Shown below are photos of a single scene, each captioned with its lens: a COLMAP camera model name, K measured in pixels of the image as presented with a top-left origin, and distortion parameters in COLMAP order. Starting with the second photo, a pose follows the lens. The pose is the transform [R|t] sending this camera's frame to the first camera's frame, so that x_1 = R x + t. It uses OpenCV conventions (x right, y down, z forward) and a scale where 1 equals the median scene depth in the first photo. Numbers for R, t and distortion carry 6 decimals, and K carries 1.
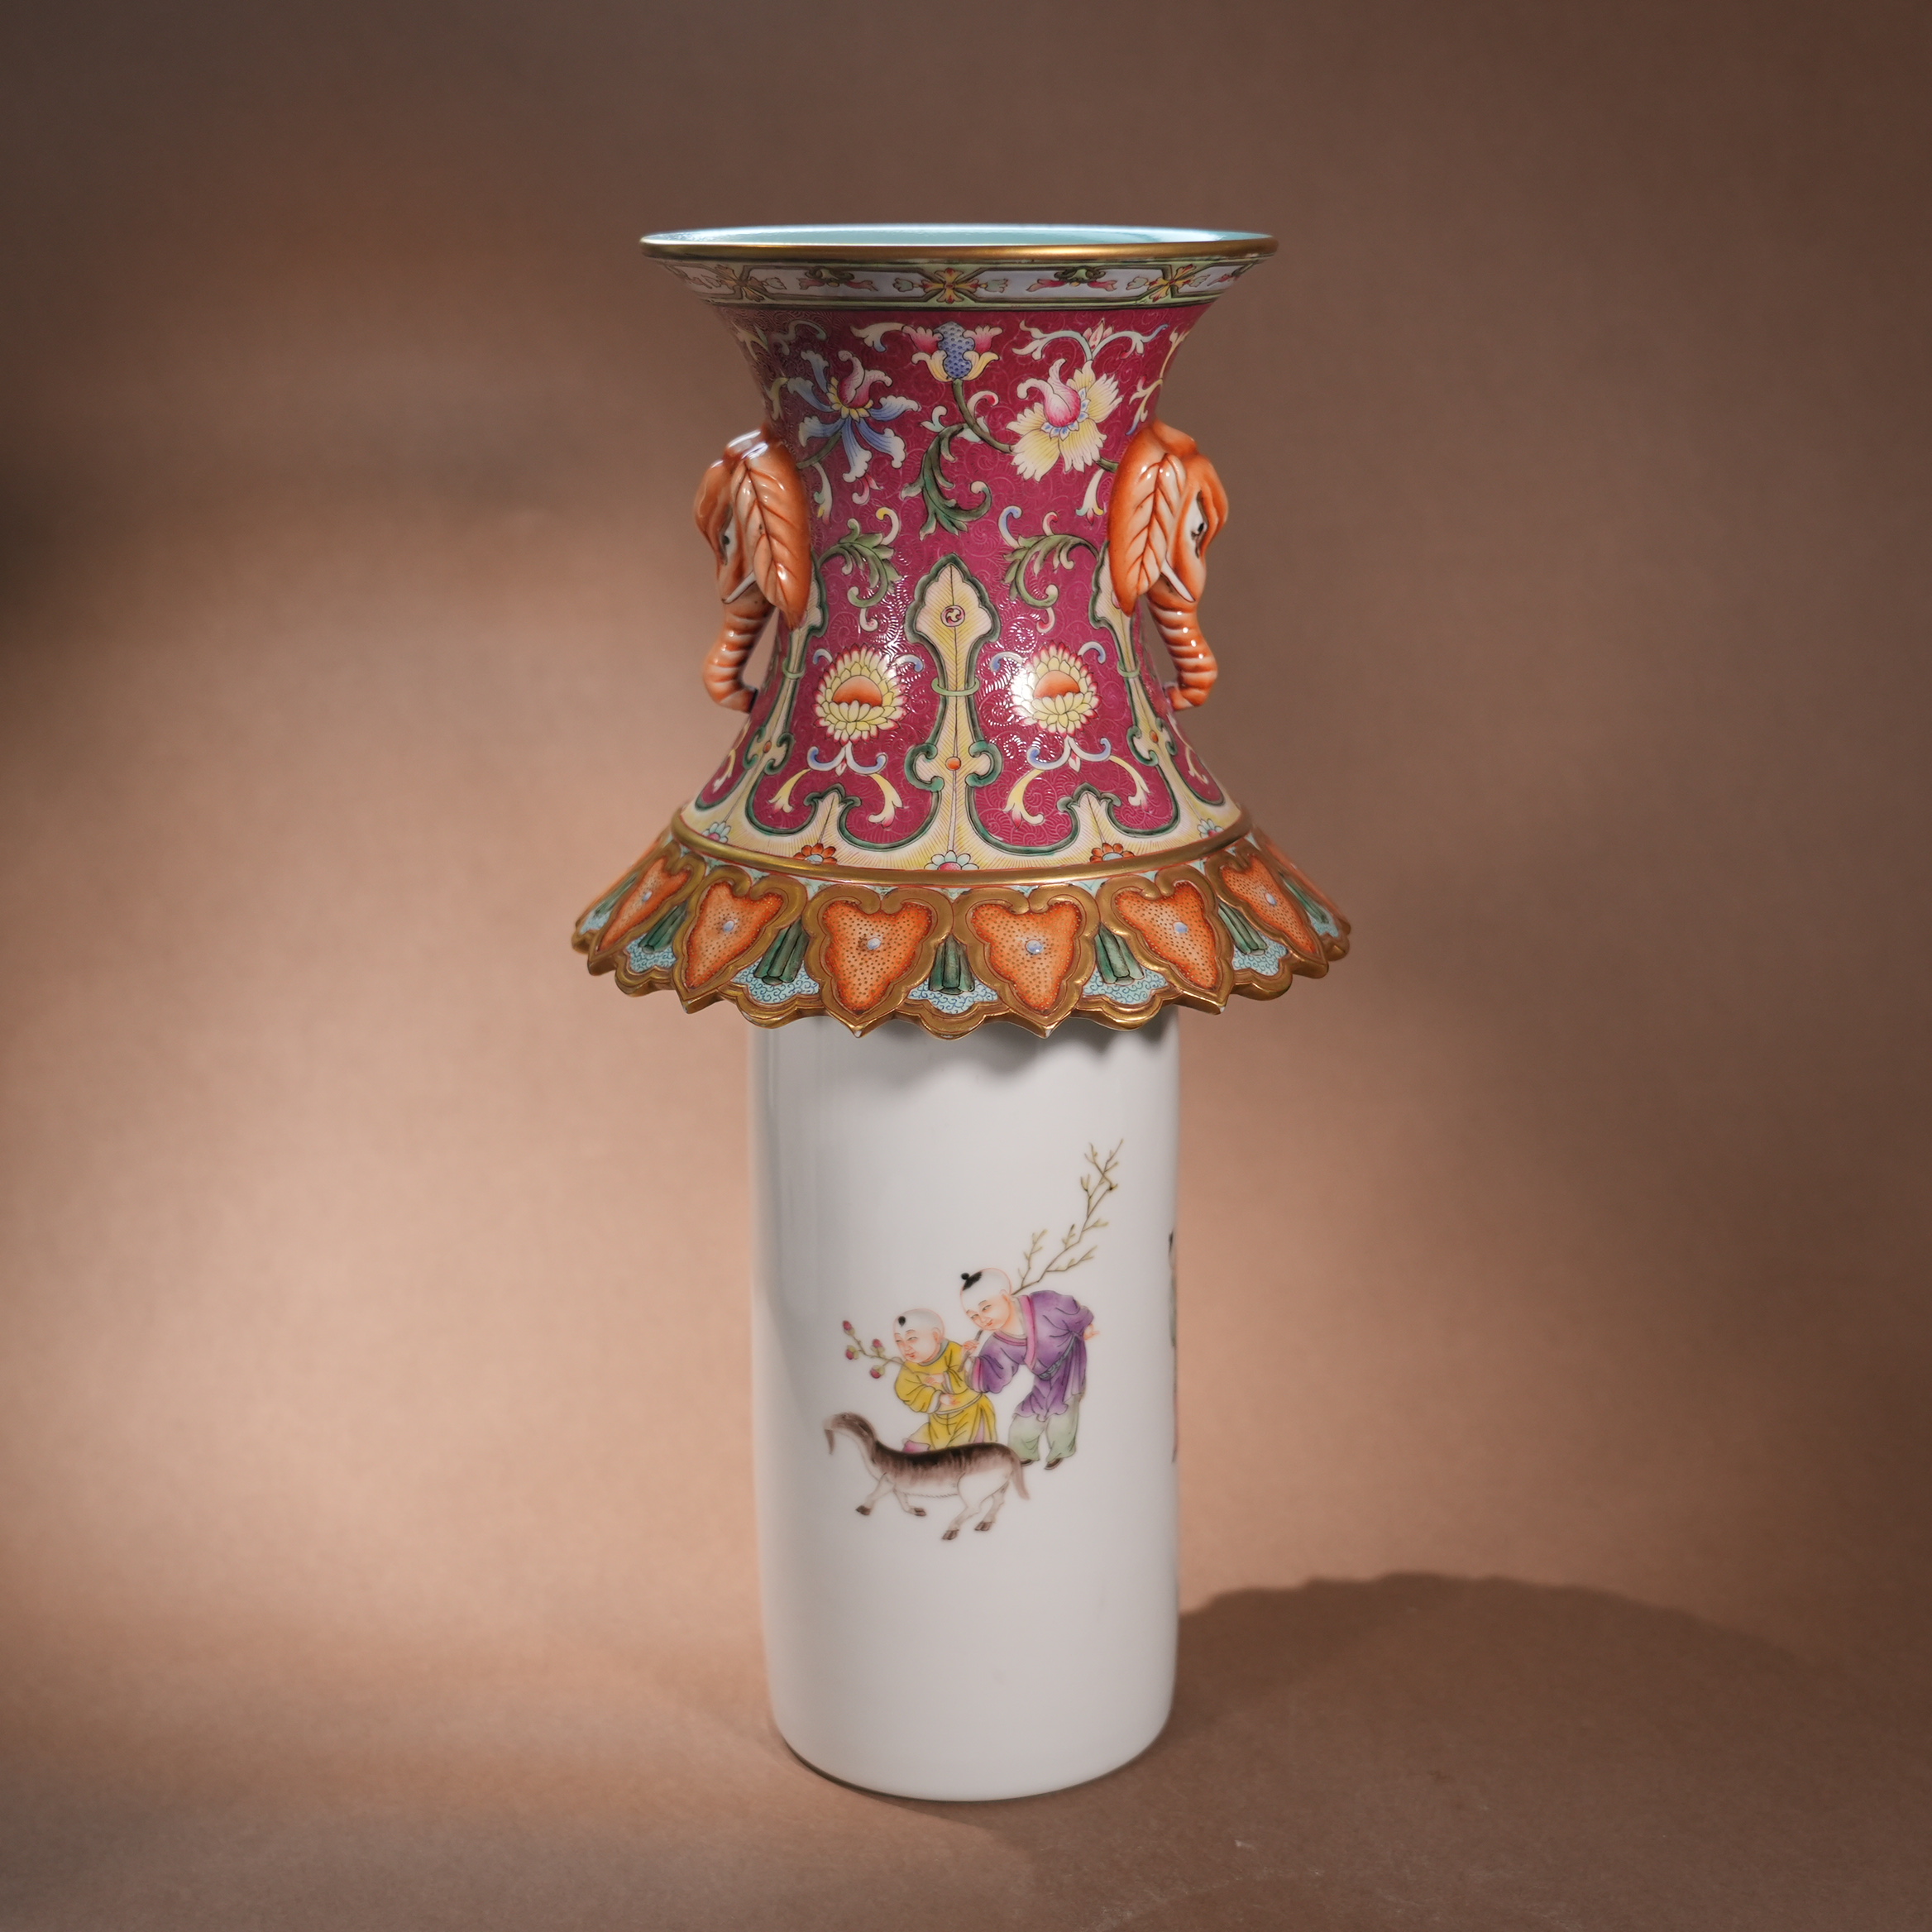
lens RADIAL K [[3231.6, 0, 965.0], [0, 3231.6, 948.9], [0, 0, 1]] dist [0.028499, 0.000000]
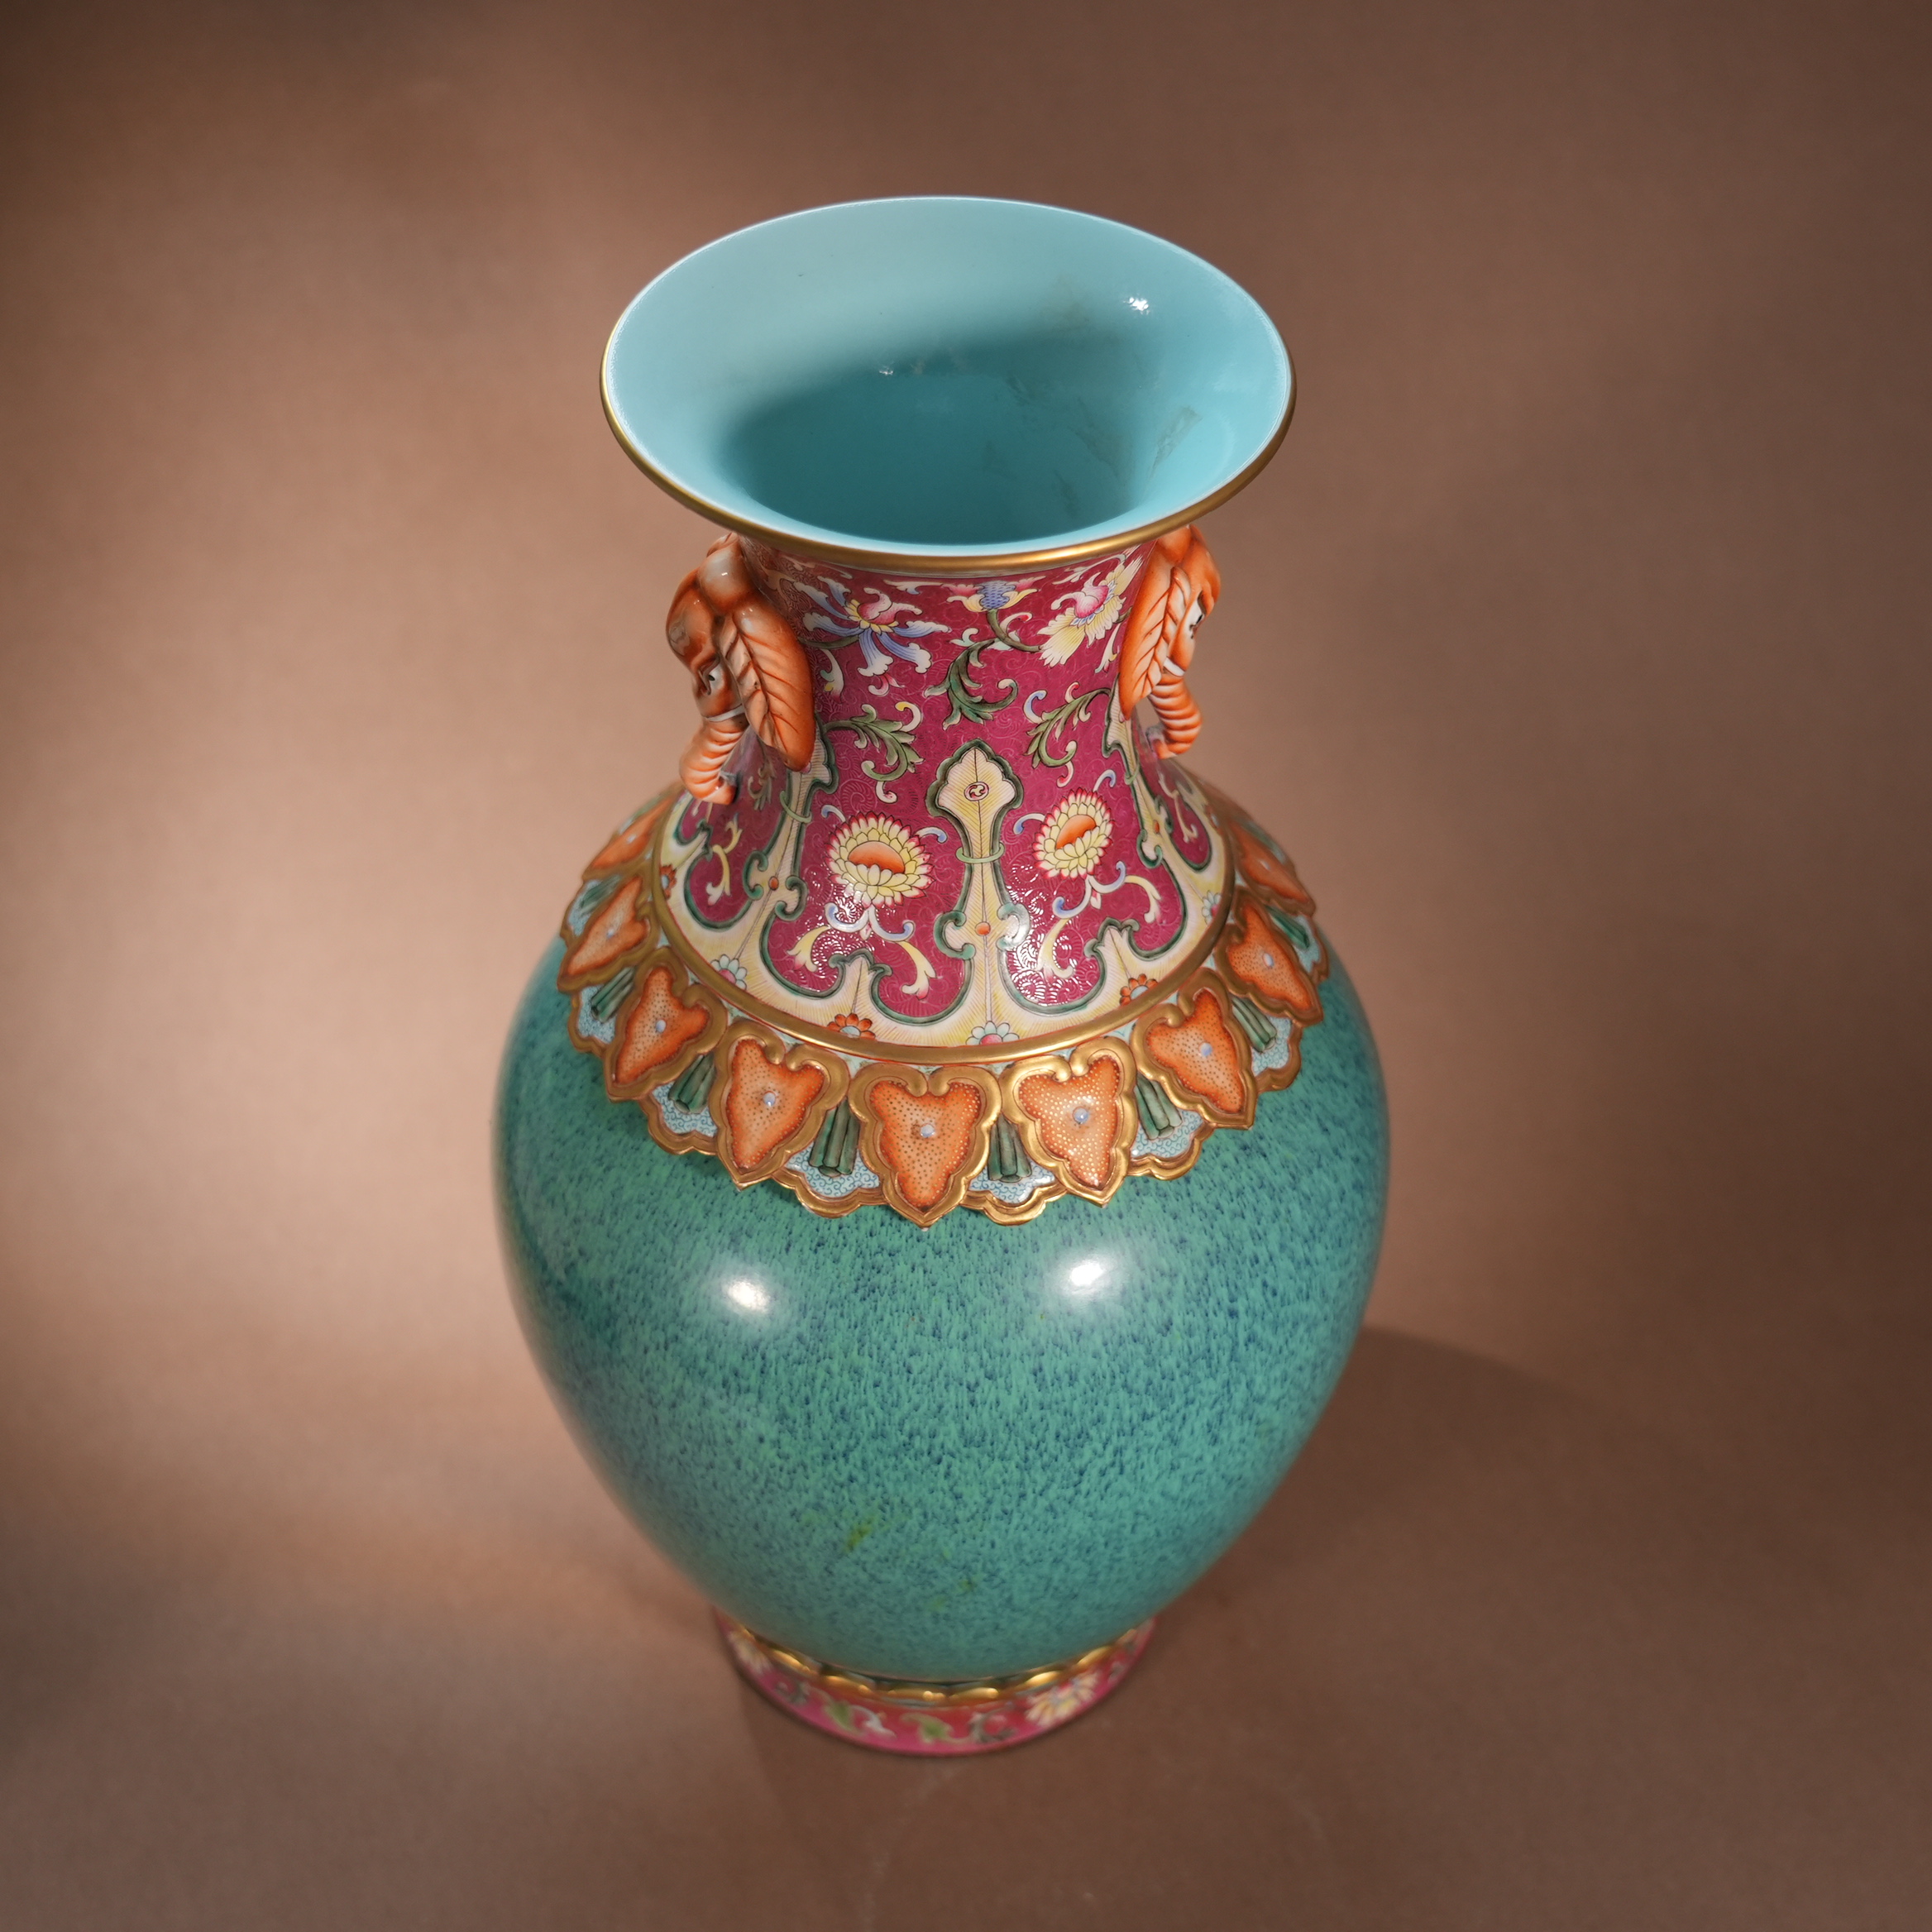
lens RADIAL K [[3231.6, 0, 971.6], [0, 3231.6, 968.6], [0, 0, 1]] dist [0.028499, 0.000000]
pose [[0.980016, -0.119269, 0.159195, -0.166796], [0.034012, 0.888994, 0.456654, -0.500634], [-0.195988, -0.442114, 0.875285, 0.123366]]
